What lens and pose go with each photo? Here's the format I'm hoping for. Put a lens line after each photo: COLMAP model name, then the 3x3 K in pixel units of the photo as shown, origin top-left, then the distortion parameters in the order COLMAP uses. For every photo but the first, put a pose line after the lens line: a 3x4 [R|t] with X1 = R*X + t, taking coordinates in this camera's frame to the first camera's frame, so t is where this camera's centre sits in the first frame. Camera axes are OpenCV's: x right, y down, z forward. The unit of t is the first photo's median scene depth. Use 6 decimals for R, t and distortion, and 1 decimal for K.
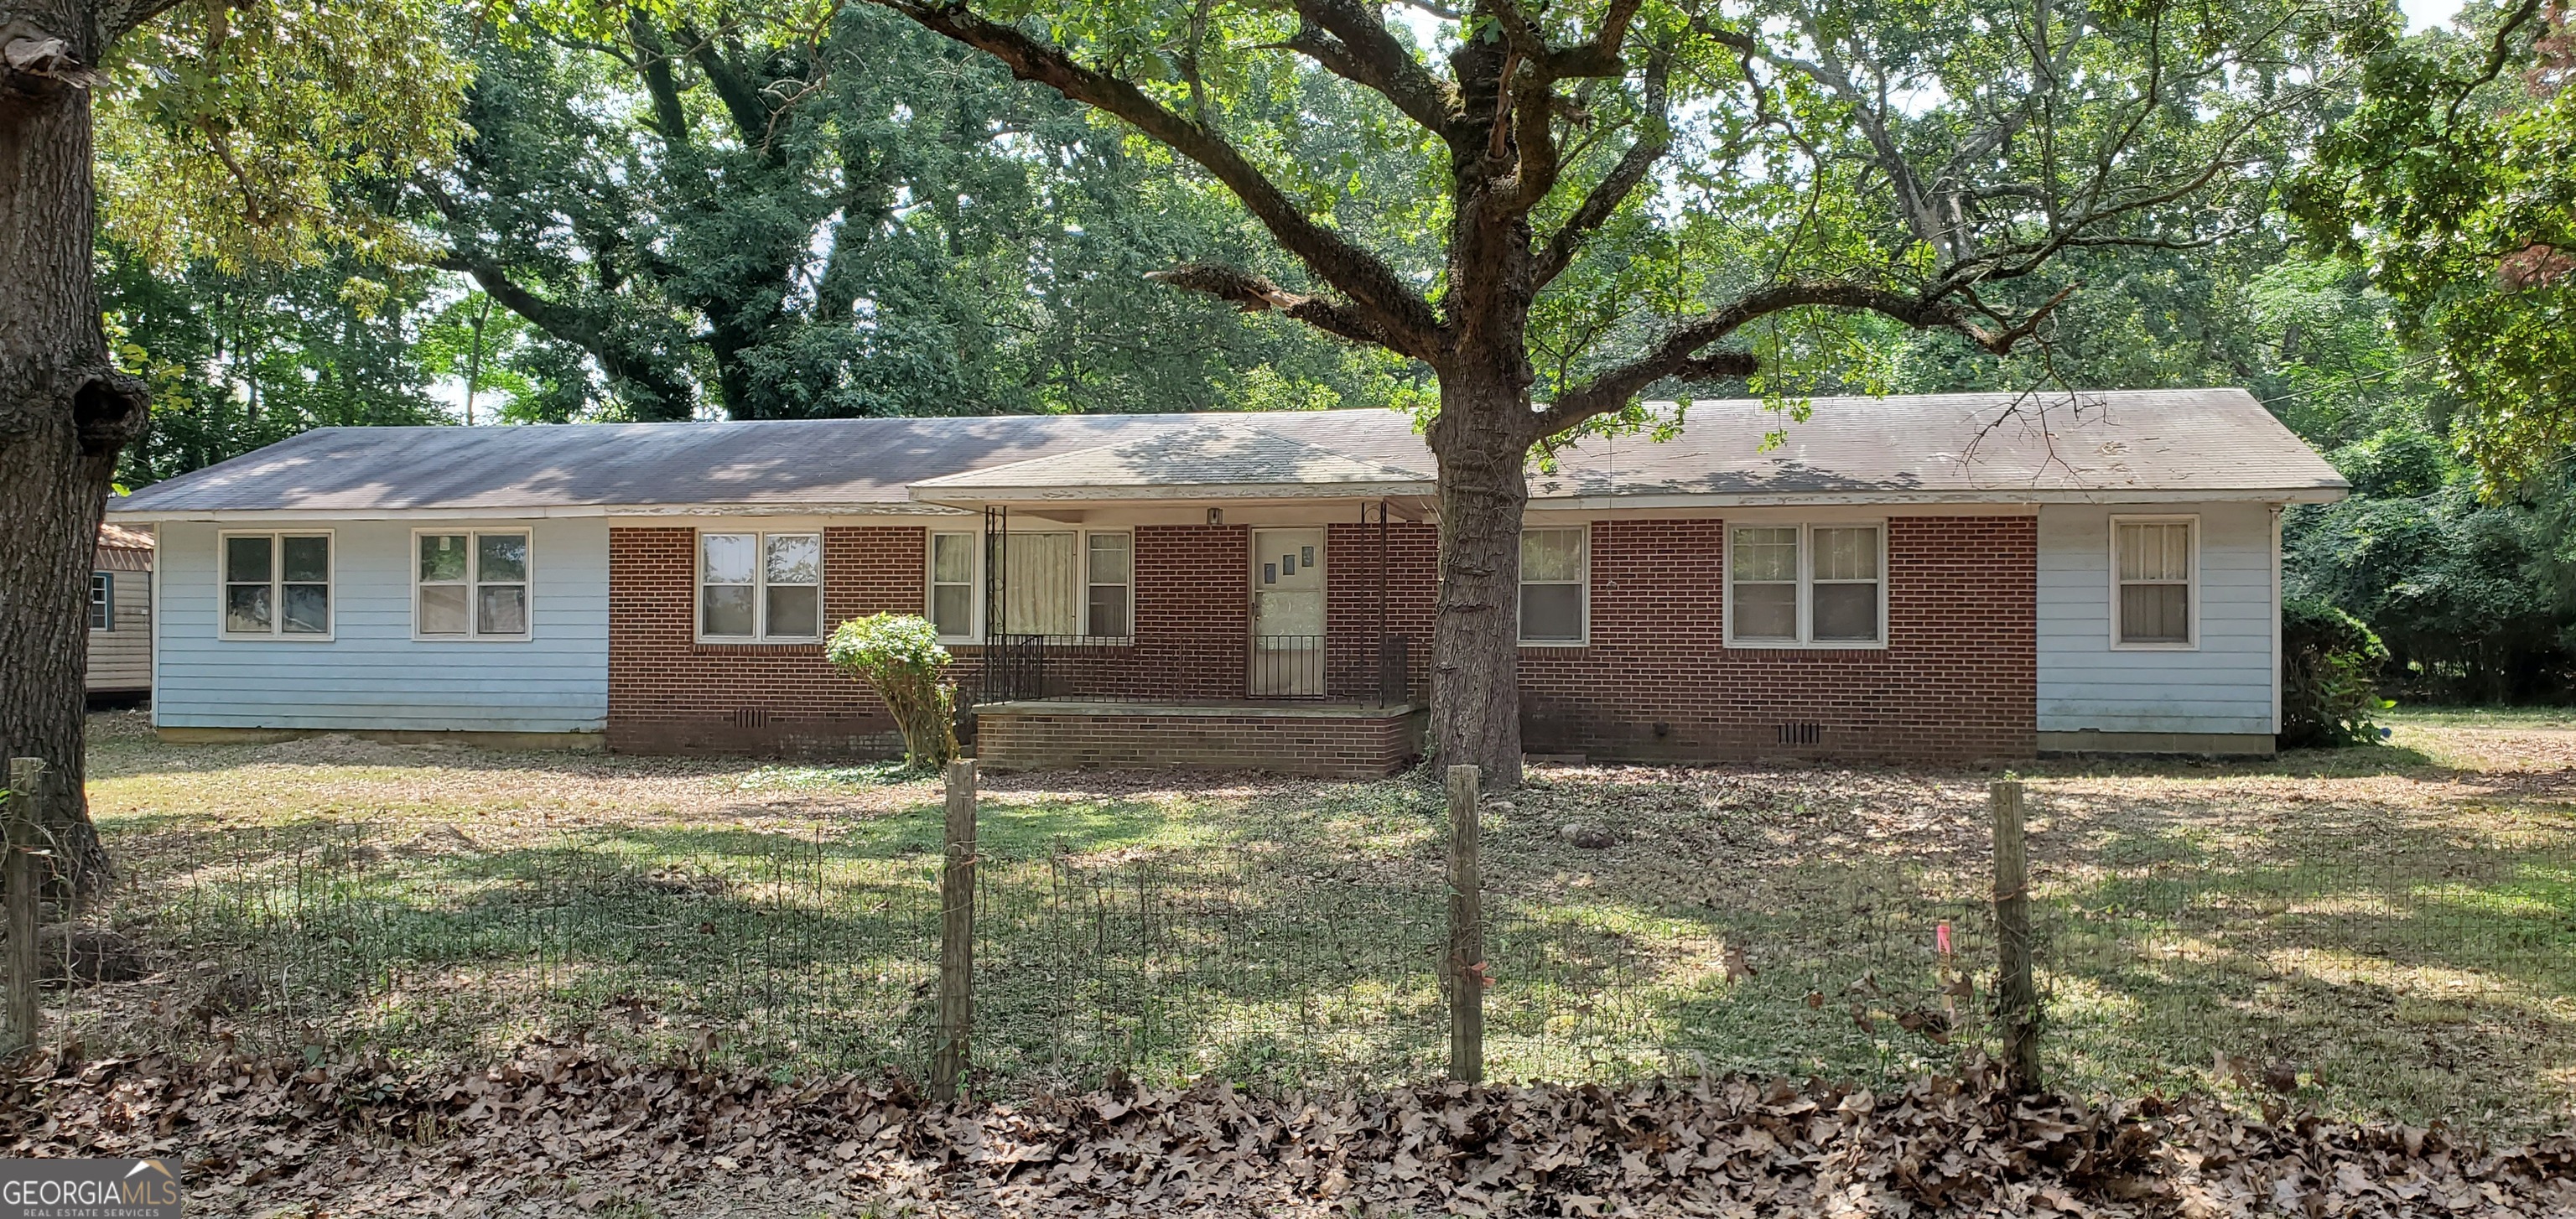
lens RADIAL K [[1995.2, 0, 1305.7], [0, 1995.2, 607.5], [0, 0, 1]] dist [0.033537, -0.030438]
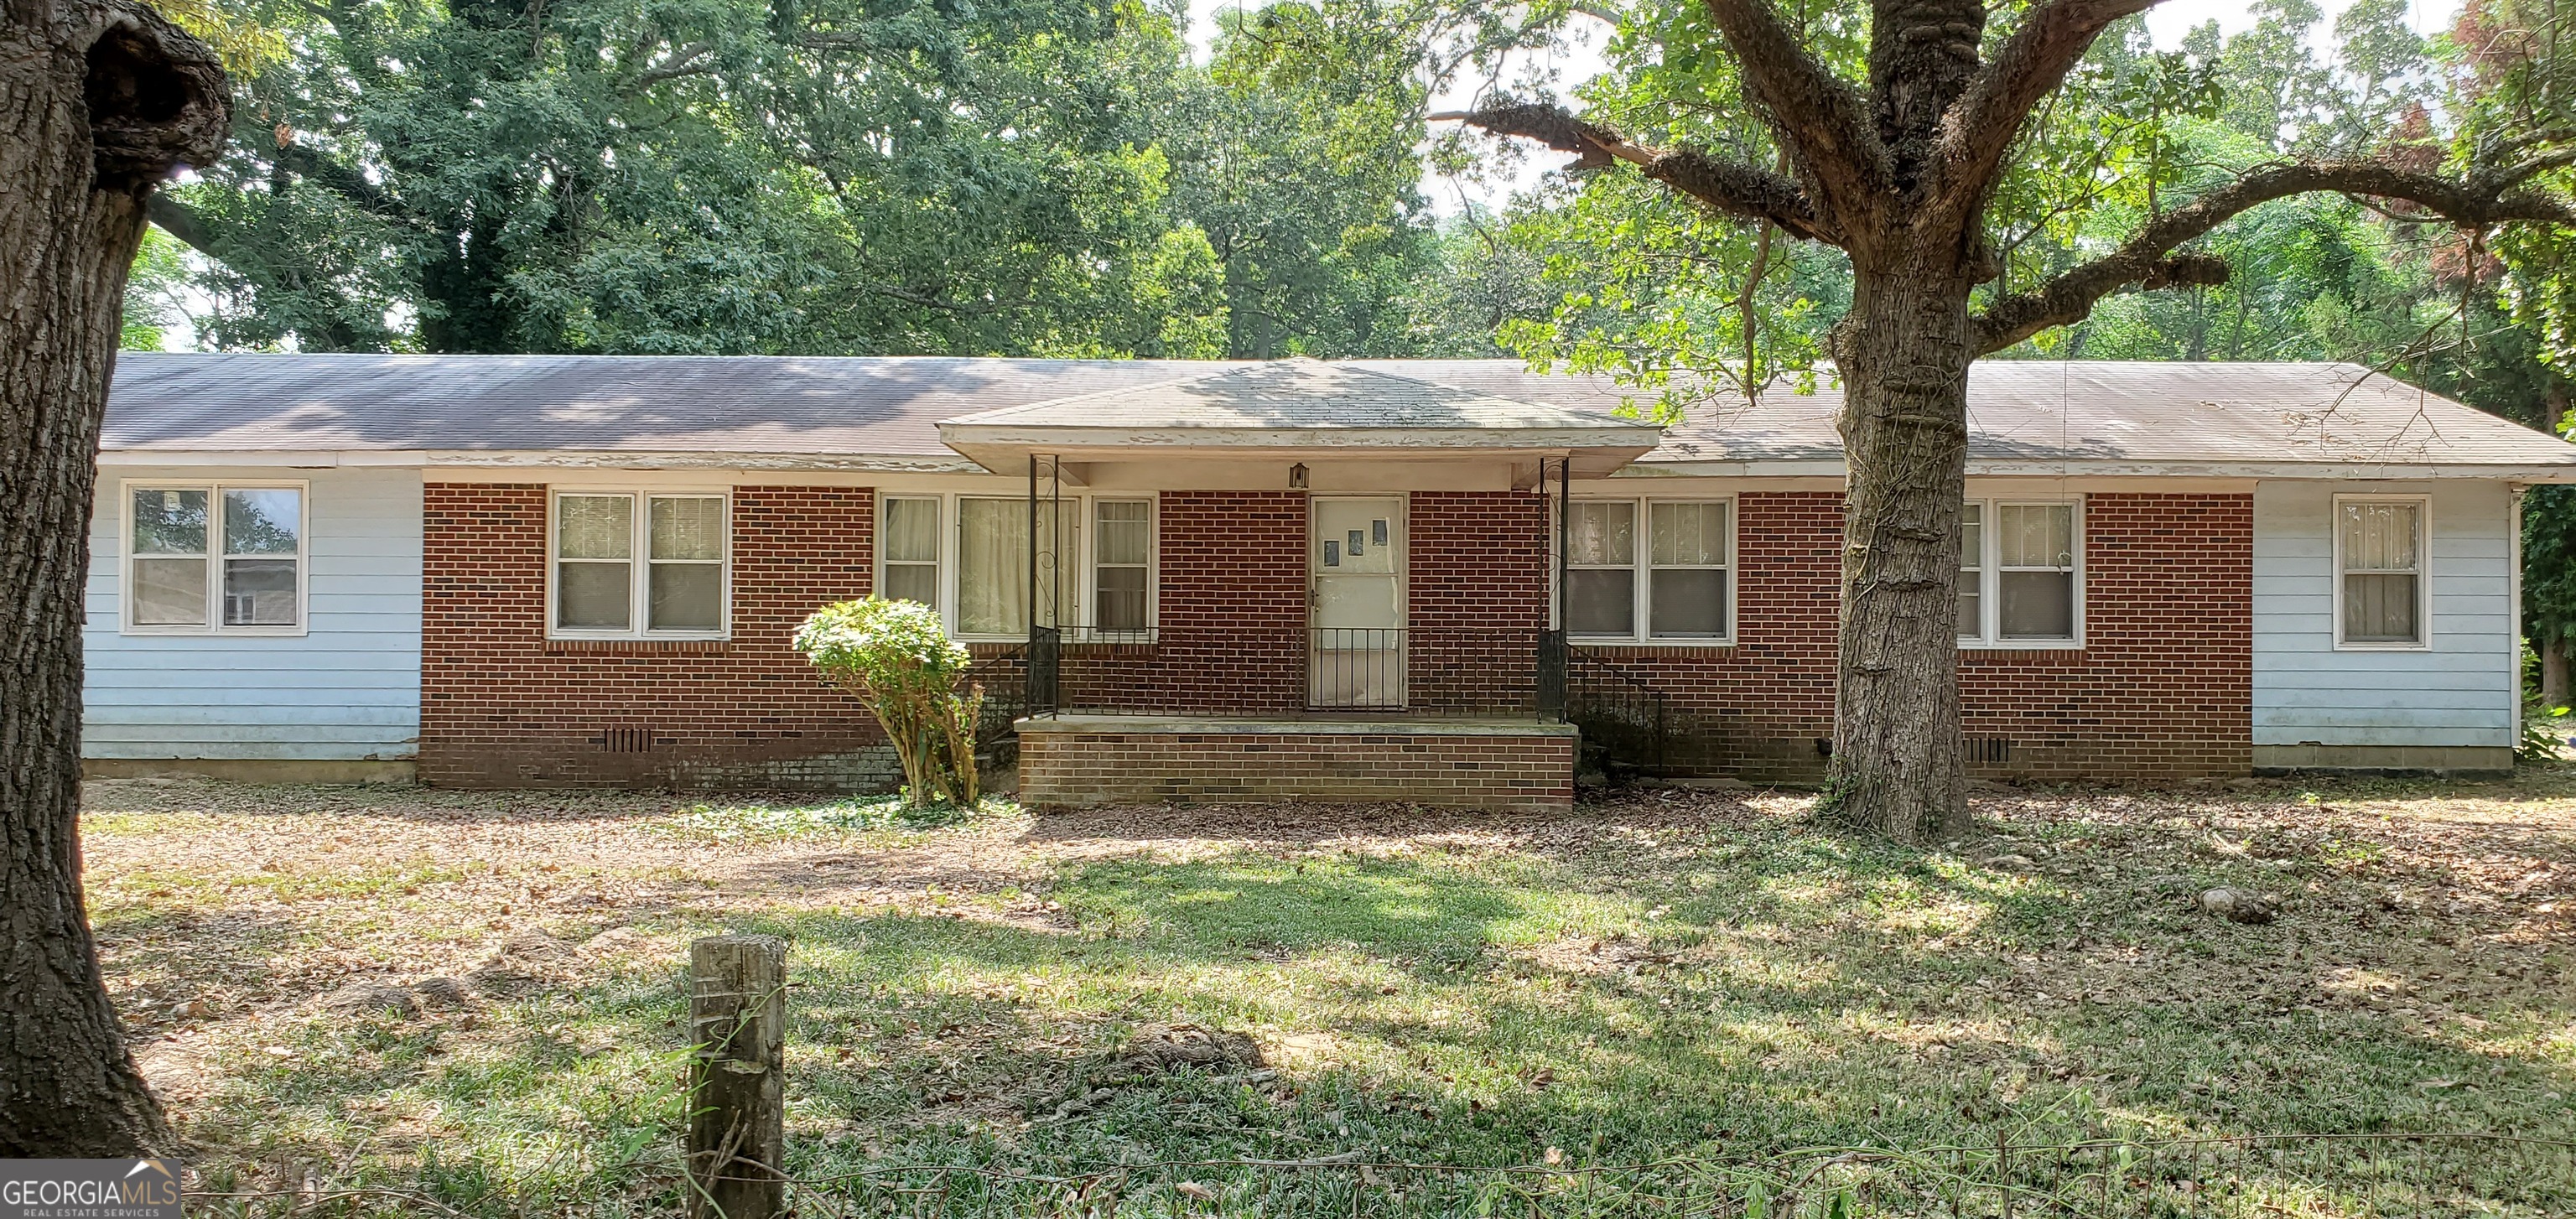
lens RADIAL K [[1995.2, 0, 1275.0], [0, 1995.2, 622.1], [0, 0, 1]] dist [0.033537, -0.030438]
pose [[0.980775, 0.004841, 0.195080, -0.199686], [-0.005293, 0.999984, 0.001795, 0.009404], [-0.195068, -0.002793, 0.980786, 0.230160]]
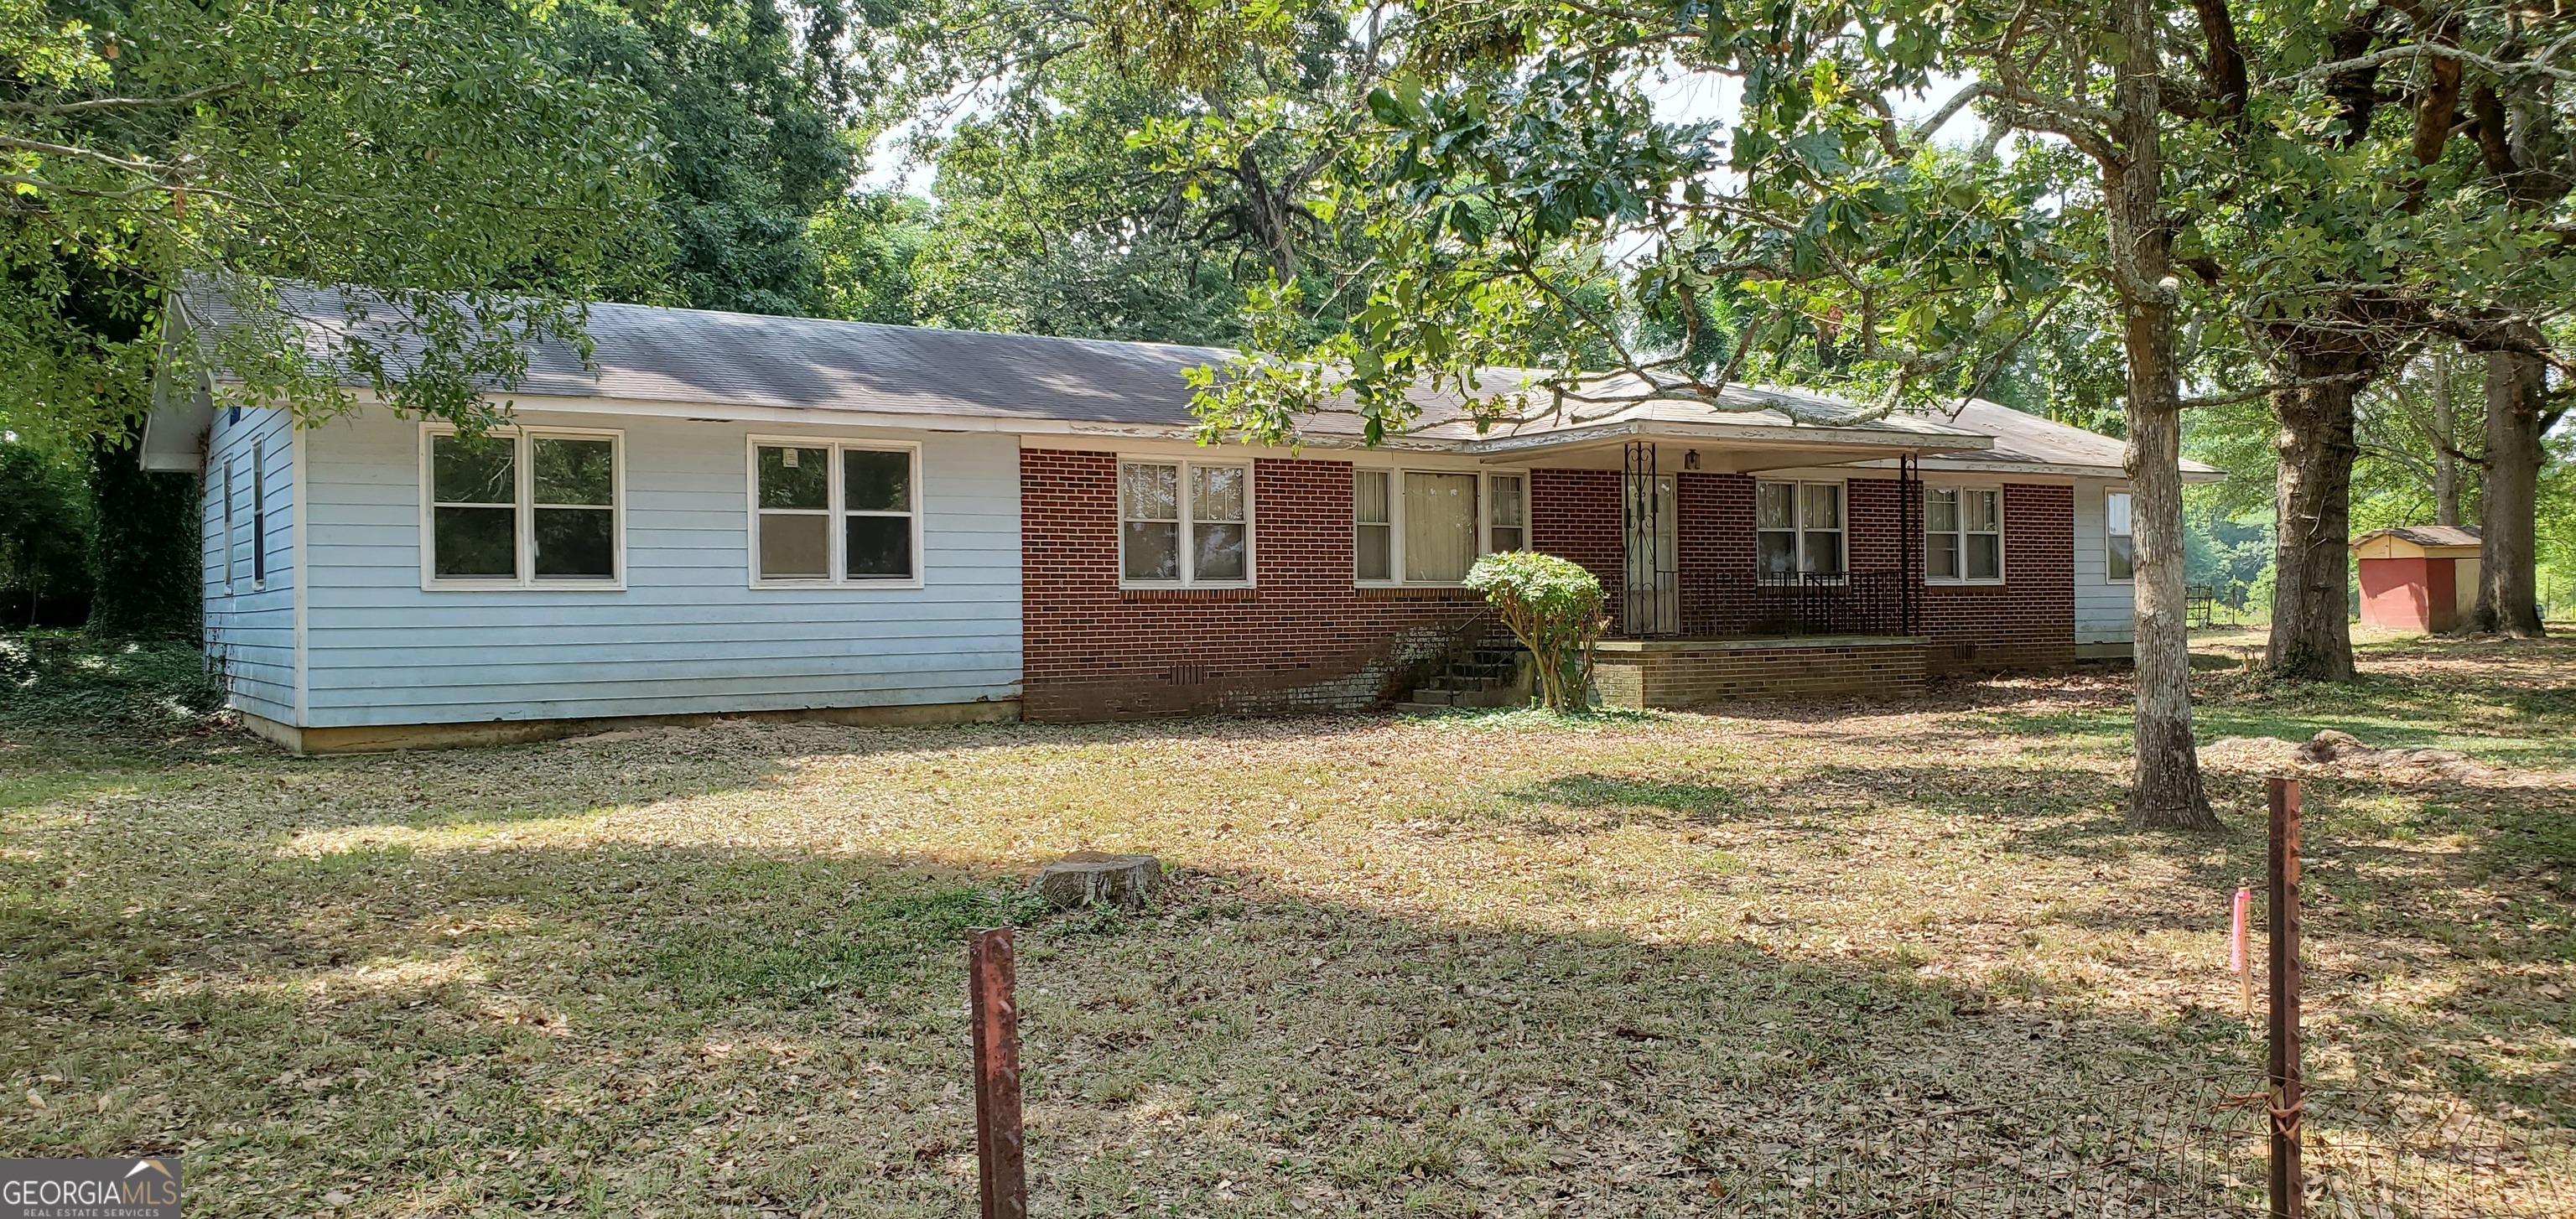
lens RADIAL K [[1995.2, 0, 1291.7], [0, 1995.2, 598.1], [0, 0, 1]] dist [0.033537, -0.030438]
pose [[0.719995, -0.010543, 0.693899, -0.909827], [0.000141, 0.999887, 0.015046, 0.009657], [-0.693979, -0.010735, 0.719915, 0.368465]]
